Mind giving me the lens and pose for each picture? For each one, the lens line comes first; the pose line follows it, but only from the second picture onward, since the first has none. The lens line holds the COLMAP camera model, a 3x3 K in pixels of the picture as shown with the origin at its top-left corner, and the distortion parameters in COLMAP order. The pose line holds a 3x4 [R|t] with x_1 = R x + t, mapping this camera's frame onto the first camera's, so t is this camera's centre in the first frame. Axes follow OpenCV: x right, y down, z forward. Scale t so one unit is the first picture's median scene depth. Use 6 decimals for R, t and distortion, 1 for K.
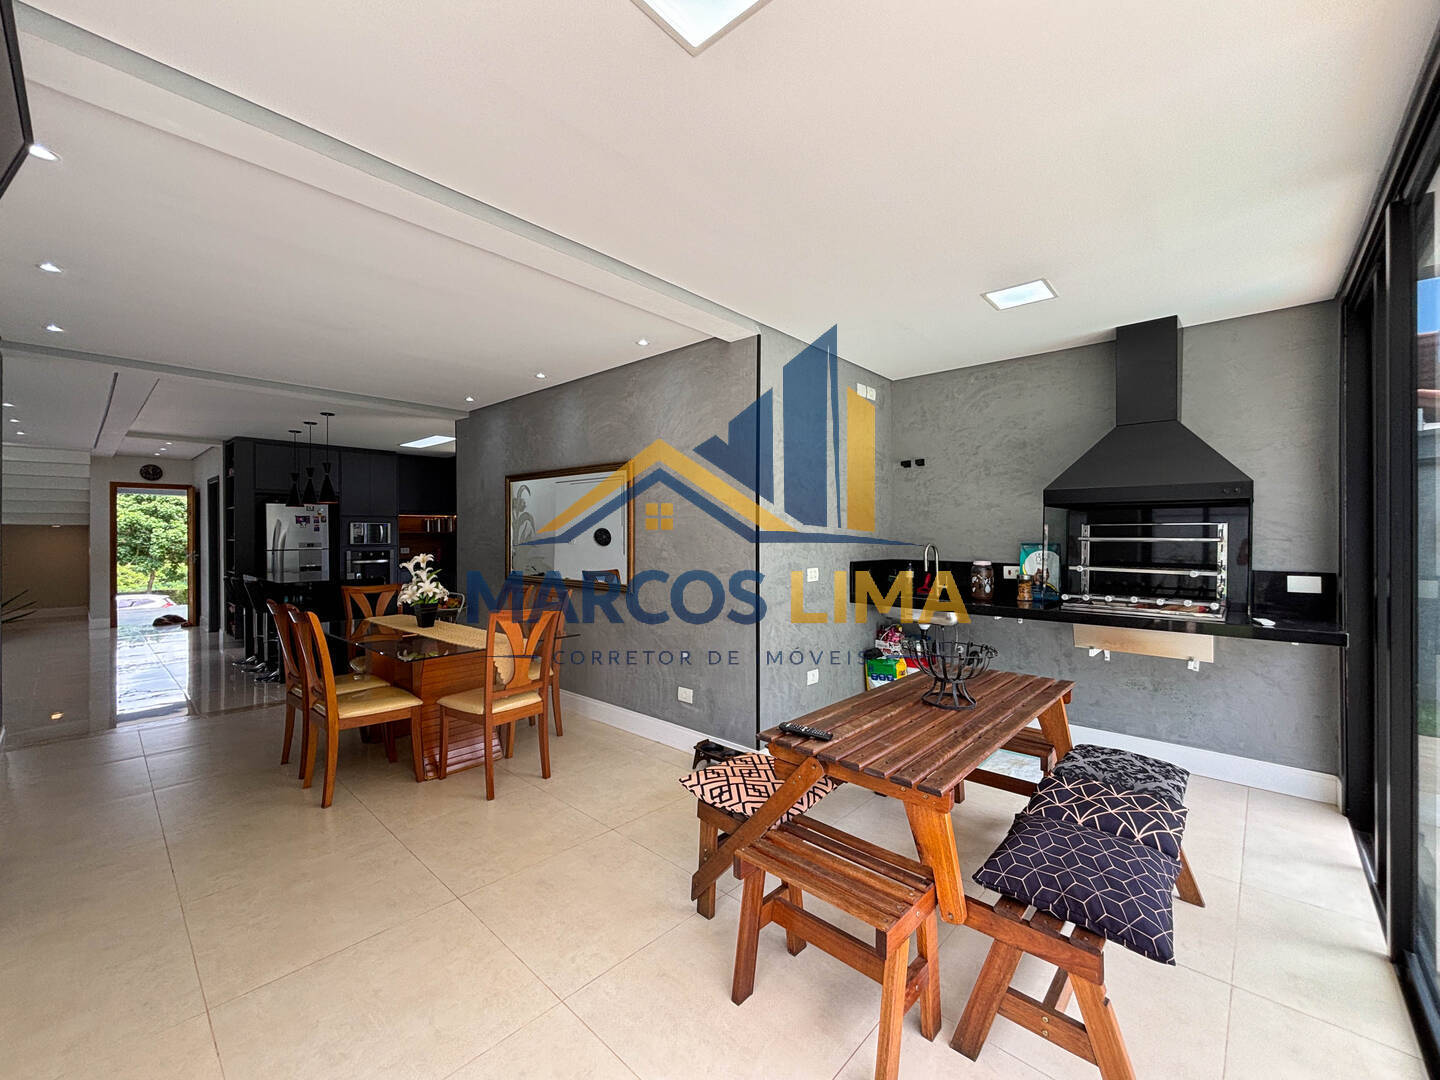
lens RADIAL K [[589.6, 0, 722.6], [0, 589.6, 536.0], [0, 0, 1]] dist [0.003383, -0.000419]
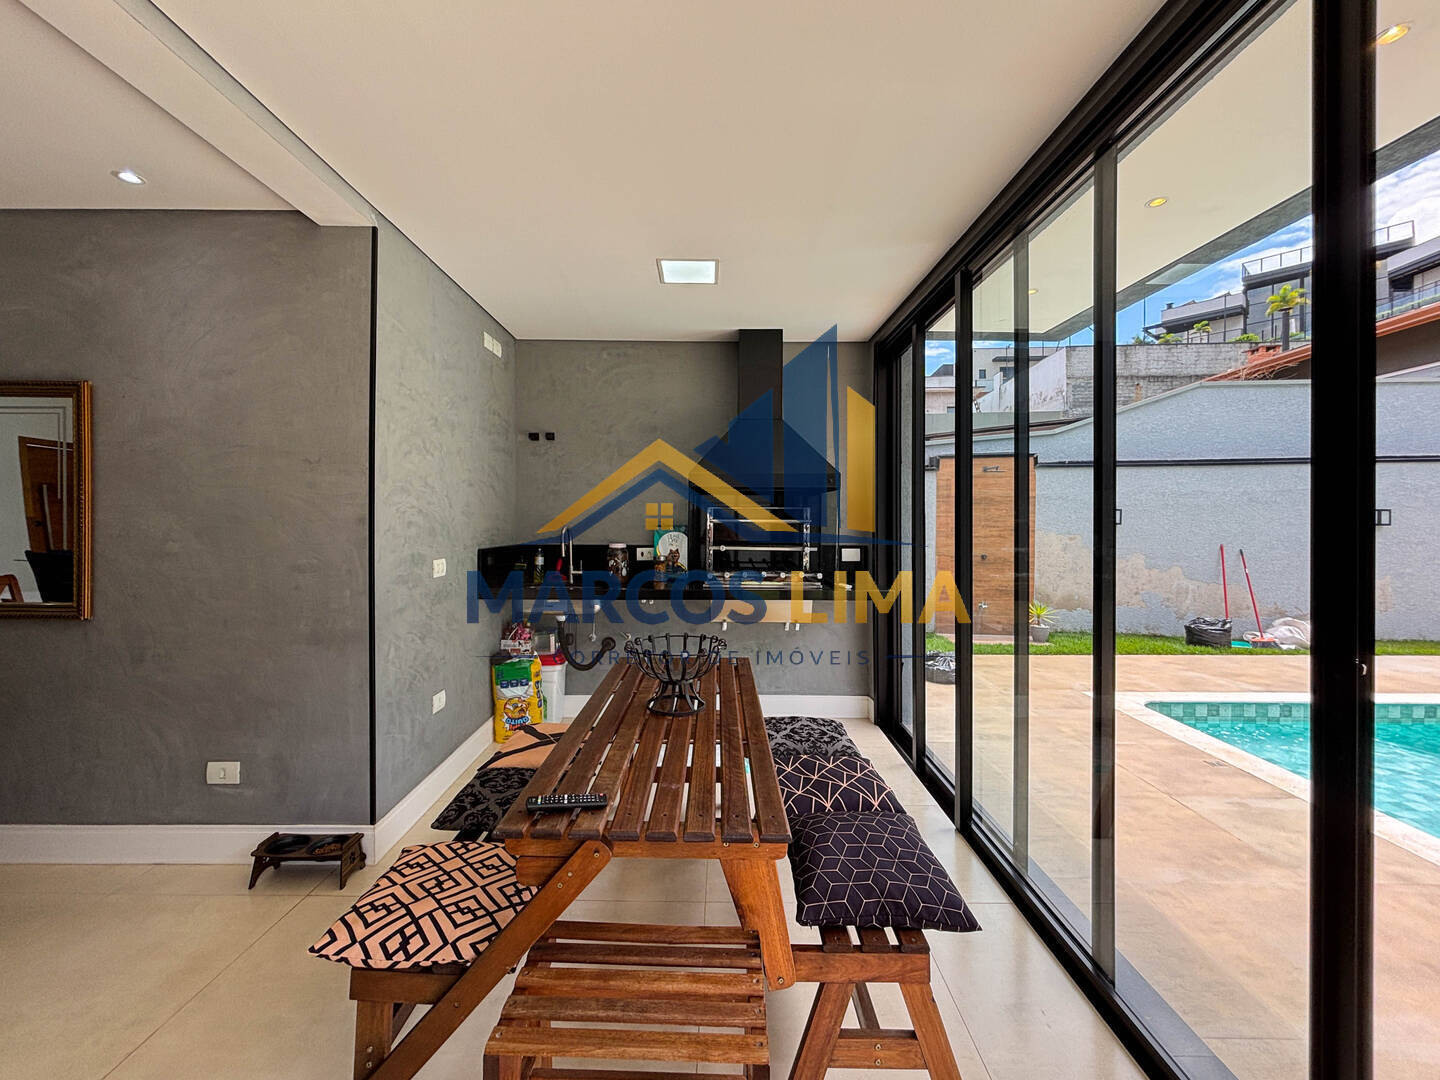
lens RADIAL K [[589.6, 0, 714.7], [0, 589.6, 521.7], [0, 0, 1]] dist [0.003383, -0.000419]
pose [[0.741283, -0.003078, 0.671186, -0.157768], [-0.001081, 0.999983, 0.005779, 0.000746], [-0.671192, -0.005009, 0.741267, 0.309716]]
